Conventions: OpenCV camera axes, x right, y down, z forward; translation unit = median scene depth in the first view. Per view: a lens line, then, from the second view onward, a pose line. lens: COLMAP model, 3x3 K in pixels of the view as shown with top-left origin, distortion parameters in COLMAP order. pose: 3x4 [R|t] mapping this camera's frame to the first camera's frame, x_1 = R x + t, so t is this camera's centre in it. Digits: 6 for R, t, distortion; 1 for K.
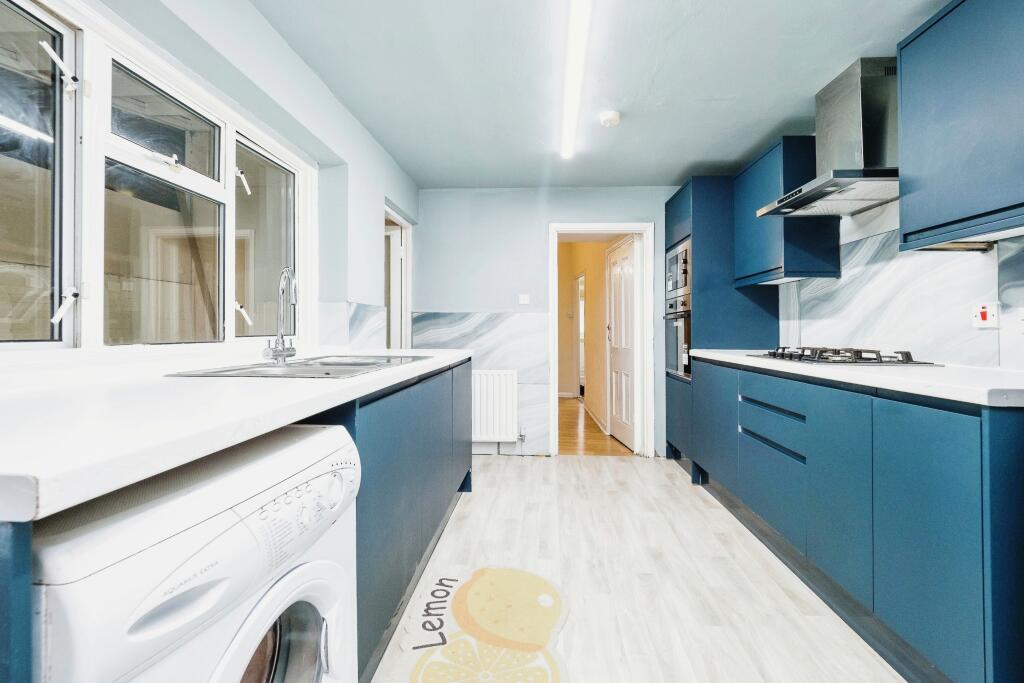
lens RADIAL K [[441.3, 0, 507.9], [0, 441.3, 292.2], [0, 0, 1]] dist [0.076775, -0.000005]
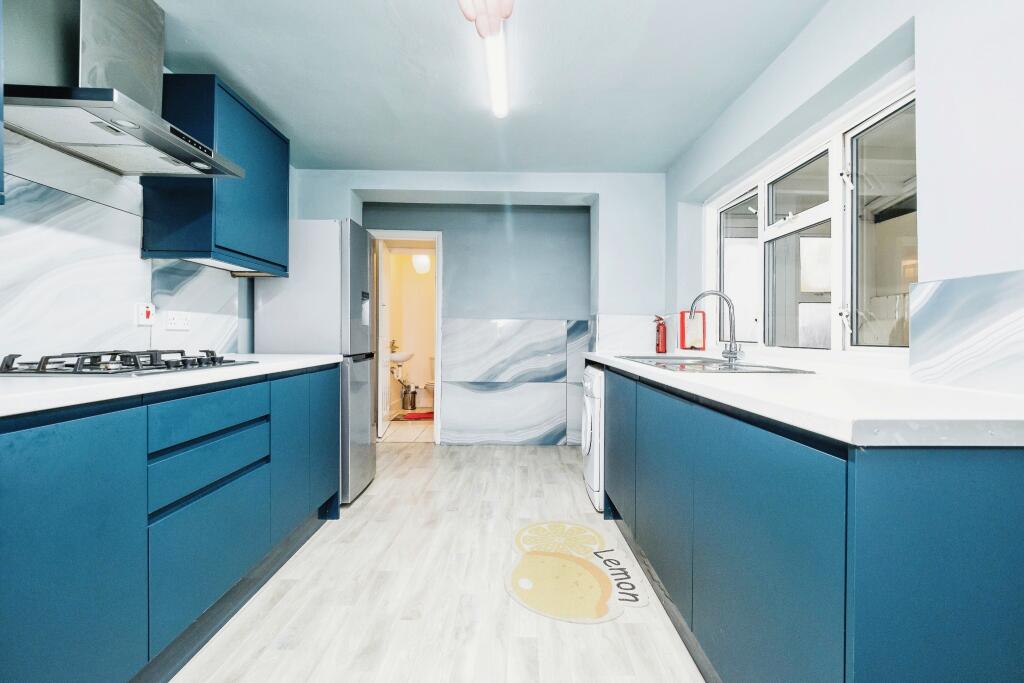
lens RADIAL K [[442.7, 0, 510.3], [0, 442.7, 336.4], [0, 0, 1]] dist [-0.001405, -0.000176]
pose [[-0.997185, -0.012910, -0.073861, 0.198258], [-0.006758, 0.996532, -0.082938, 0.177874], [0.074676, -0.082205, -0.993814, 2.040431]]
